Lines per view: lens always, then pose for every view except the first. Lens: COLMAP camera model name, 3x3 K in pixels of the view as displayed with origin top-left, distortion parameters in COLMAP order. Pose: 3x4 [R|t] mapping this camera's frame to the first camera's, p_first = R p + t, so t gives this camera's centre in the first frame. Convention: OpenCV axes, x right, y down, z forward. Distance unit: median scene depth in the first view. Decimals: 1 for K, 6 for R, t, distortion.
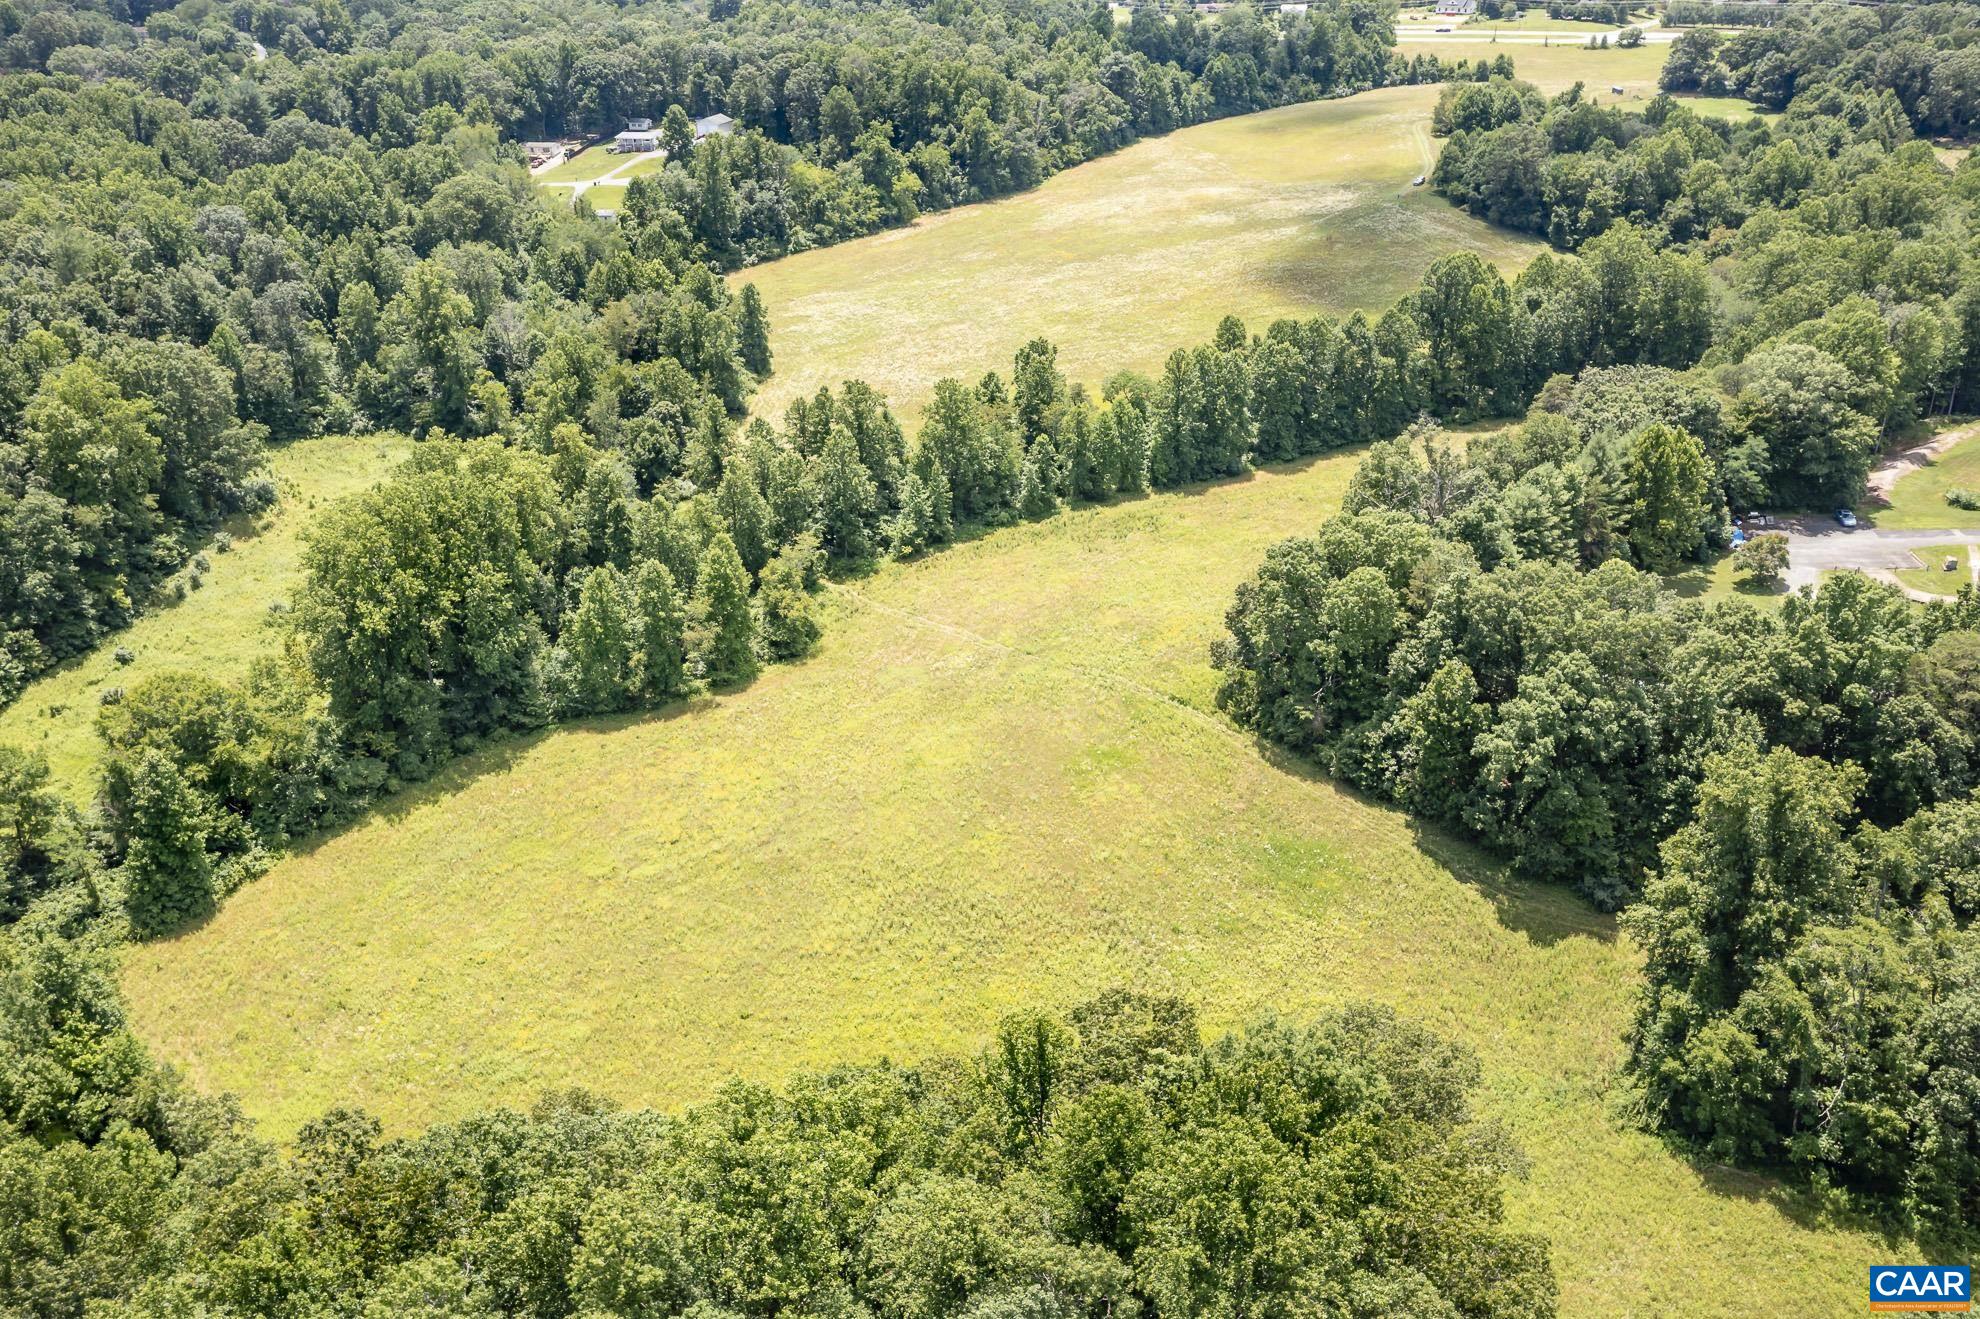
lens RADIAL K [[1595.2, 0, 997.8], [0, 1595.2, 662.3], [0, 0, 1]] dist [0.002813, 0.012049]
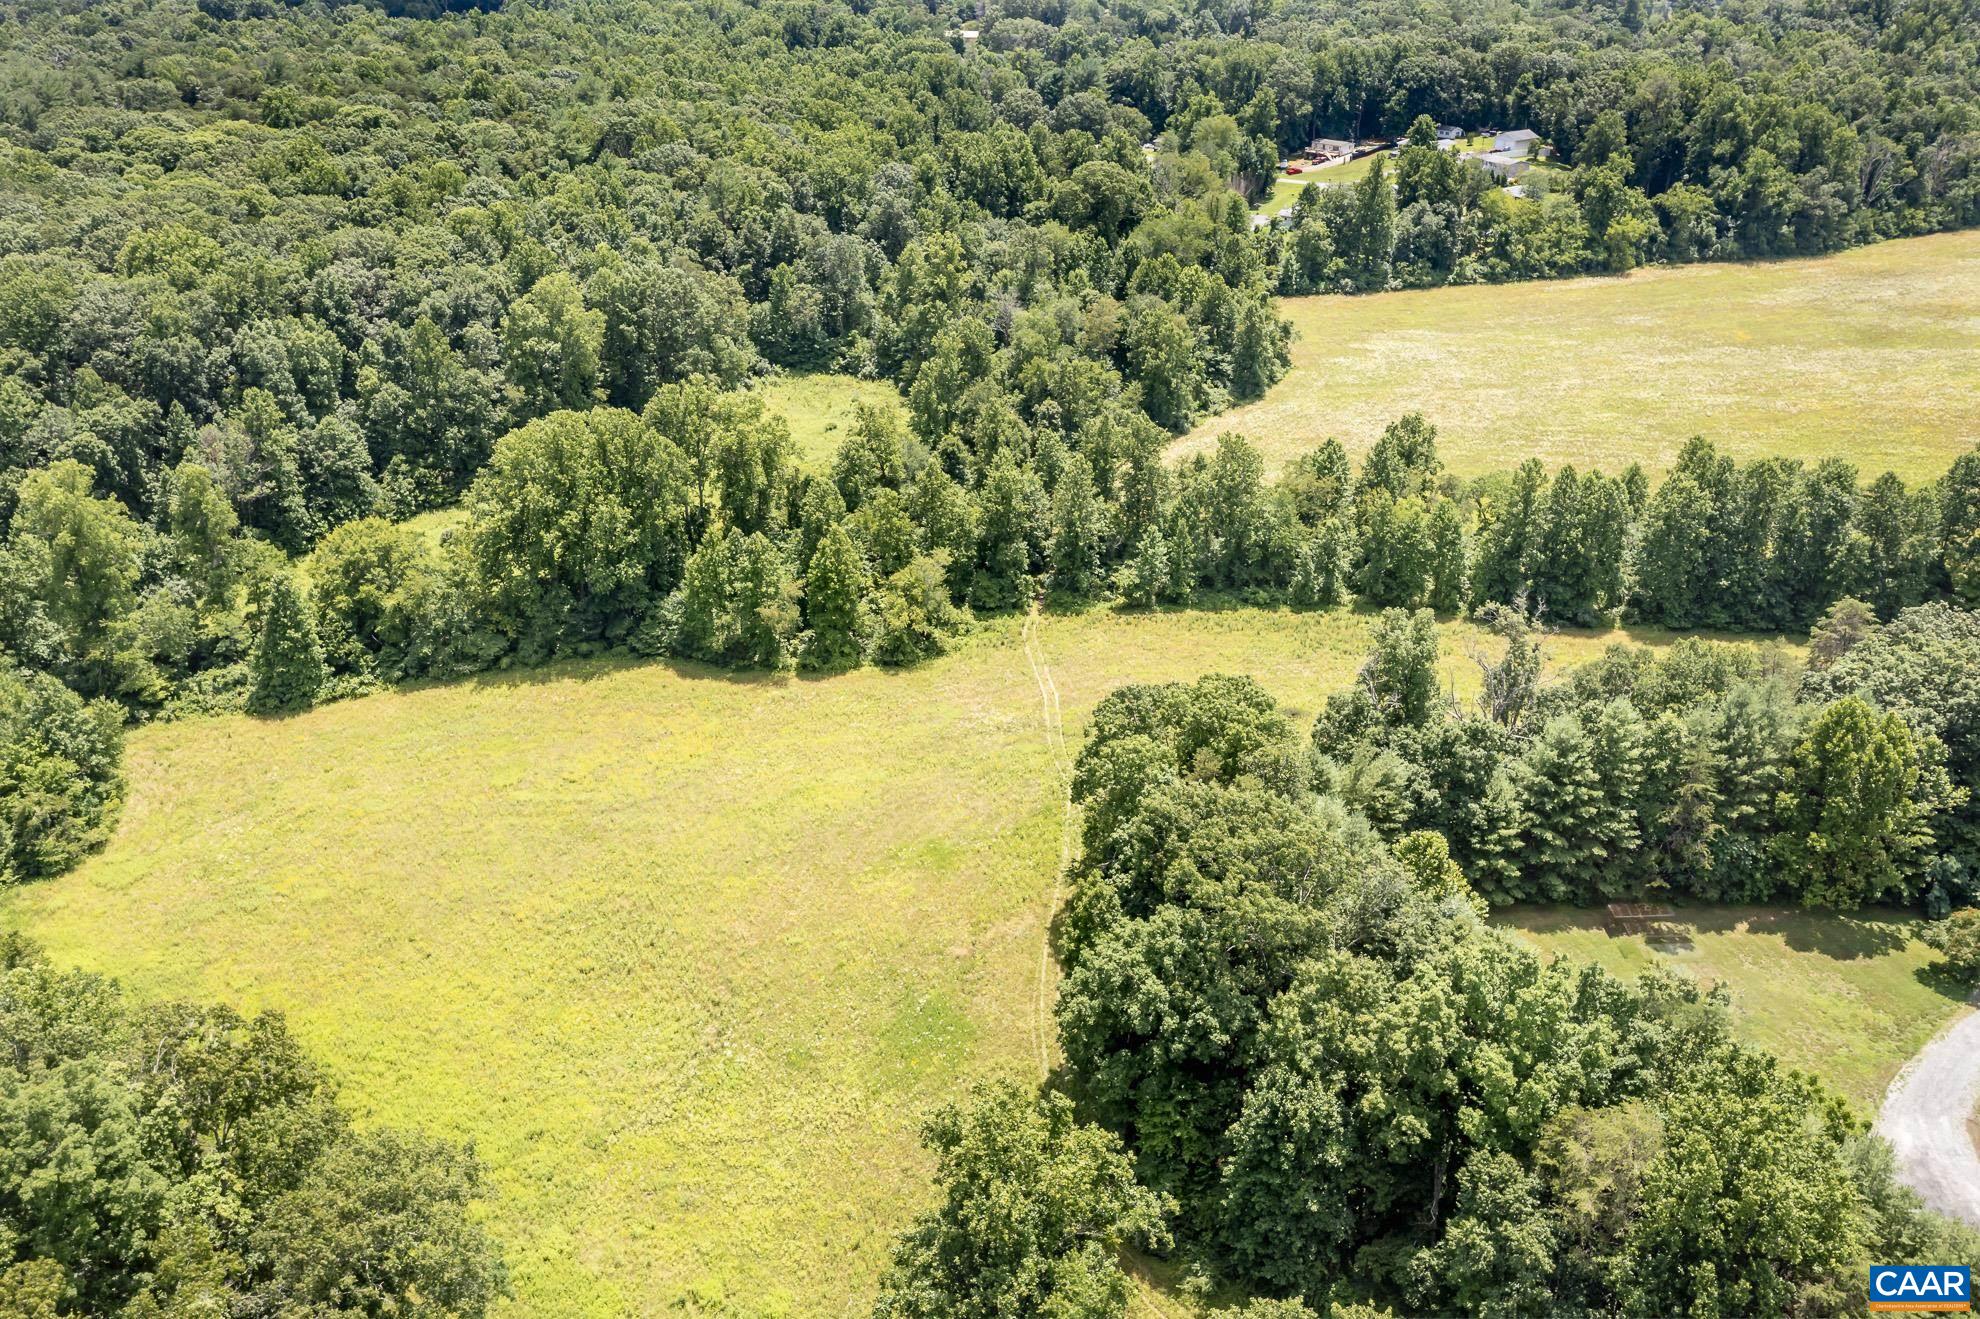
lens RADIAL K [[1595.2, 0, 988.2], [0, 1595.2, 659.5], [0, 0, 1]] dist [0.002813, 0.012049]
pose [[0.776287, 0.285532, -0.562006, 0.239285], [-0.283451, 0.954429, 0.093382, -0.058498], [0.563058, 0.086810, 0.821845, 0.107327]]
